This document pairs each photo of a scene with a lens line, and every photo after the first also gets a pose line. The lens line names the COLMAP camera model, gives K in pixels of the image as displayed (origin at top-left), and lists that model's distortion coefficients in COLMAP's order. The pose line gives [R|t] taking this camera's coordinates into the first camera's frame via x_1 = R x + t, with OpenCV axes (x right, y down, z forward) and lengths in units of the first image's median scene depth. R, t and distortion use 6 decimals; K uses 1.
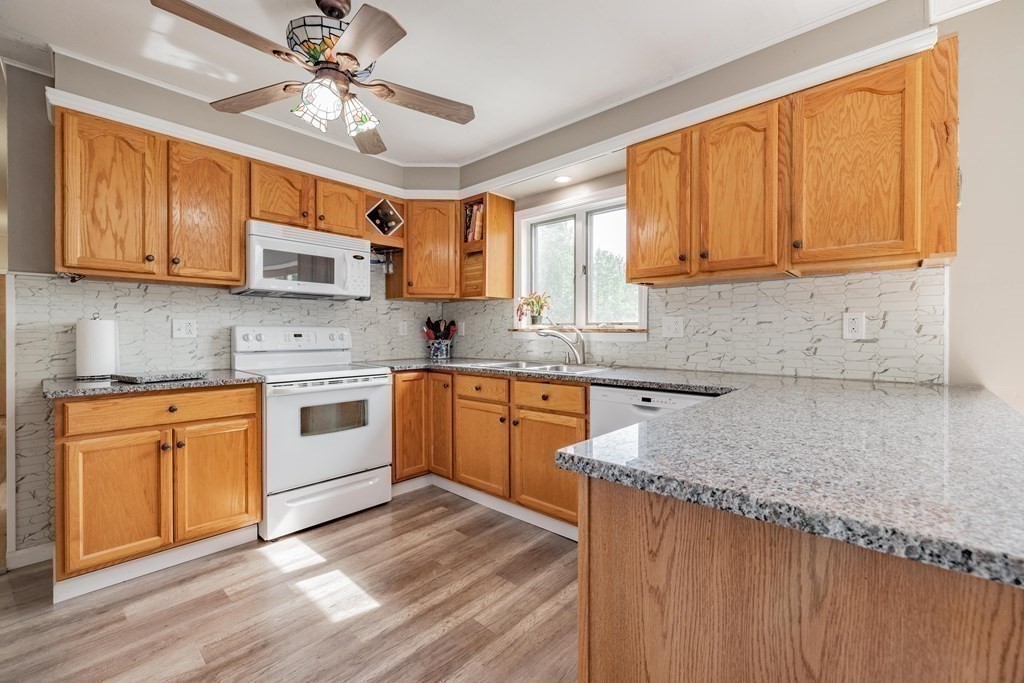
lens RADIAL K [[430.0, 0, 516.5], [0, 430.0, 336.9], [0, 0, 1]] dist [-0.000014, 0.000032]
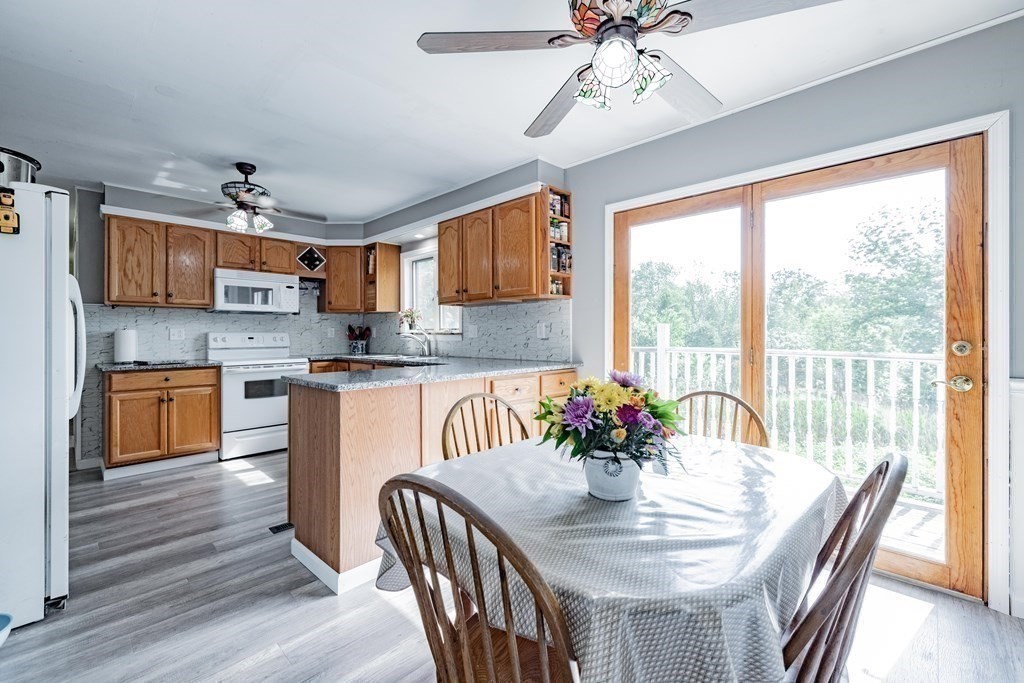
lens RADIAL K [[431.4, 0, 514.6], [0, 431.4, 333.3], [0, 0, 1]] dist [-0.000932, -0.000009]
pose [[0.999674, -0.006312, -0.024756, 0.610176], [0.005990, 0.999897, -0.013071, 0.006631], [0.024836, 0.012918, 0.999608, -0.671486]]
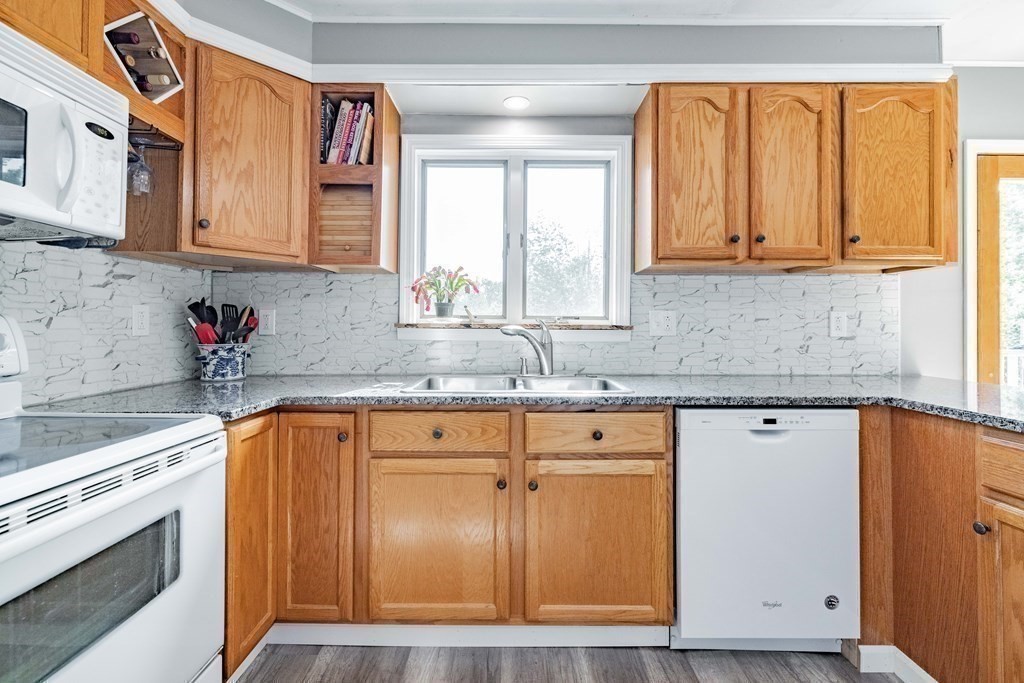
lens RADIAL K [[458.4, 0, 510.6], [0, 458.4, 323.2], [0, 0, 1]] dist [-0.000114, 0.000710]
pose [[0.741110, 0.008121, 0.671334, -0.477118], [0.003930, 0.999857, -0.016433, -0.010857], [-0.671372, 0.014818, 0.740972, 0.597578]]
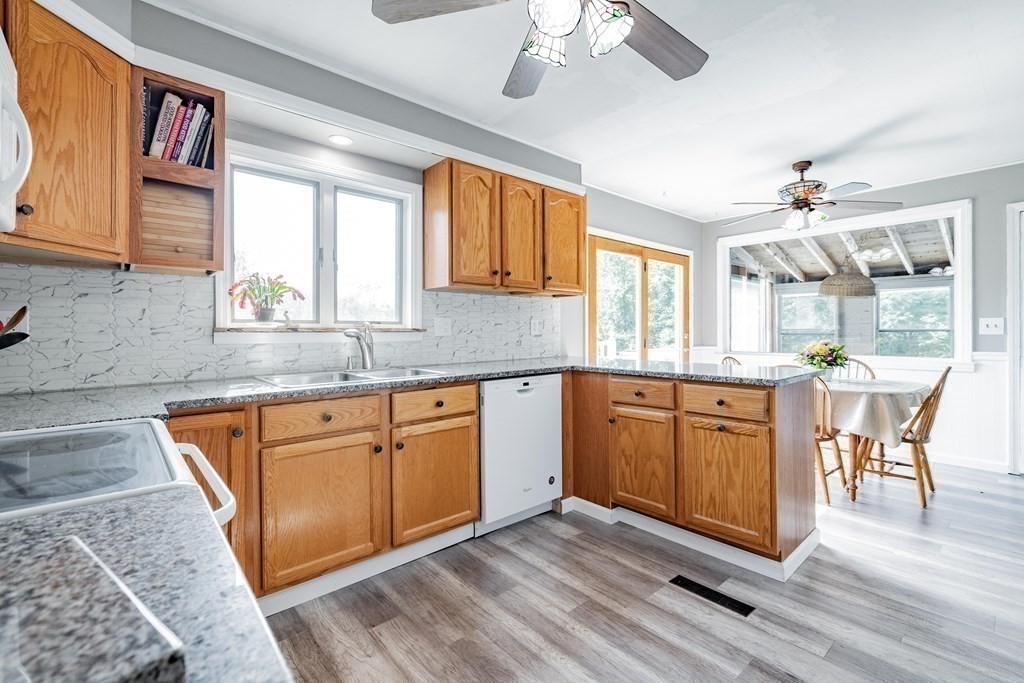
lens RADIAL K [[455.7, 0, 520.1], [0, 455.7, 333.7], [0, 0, 1]] dist [0.002506, 0.000517]
pose [[0.098395, -0.009056, 0.995106, -0.881708], [0.015319, 0.999854, 0.007585, -0.012105], [-0.995029, 0.014498, 0.098520, 0.742235]]
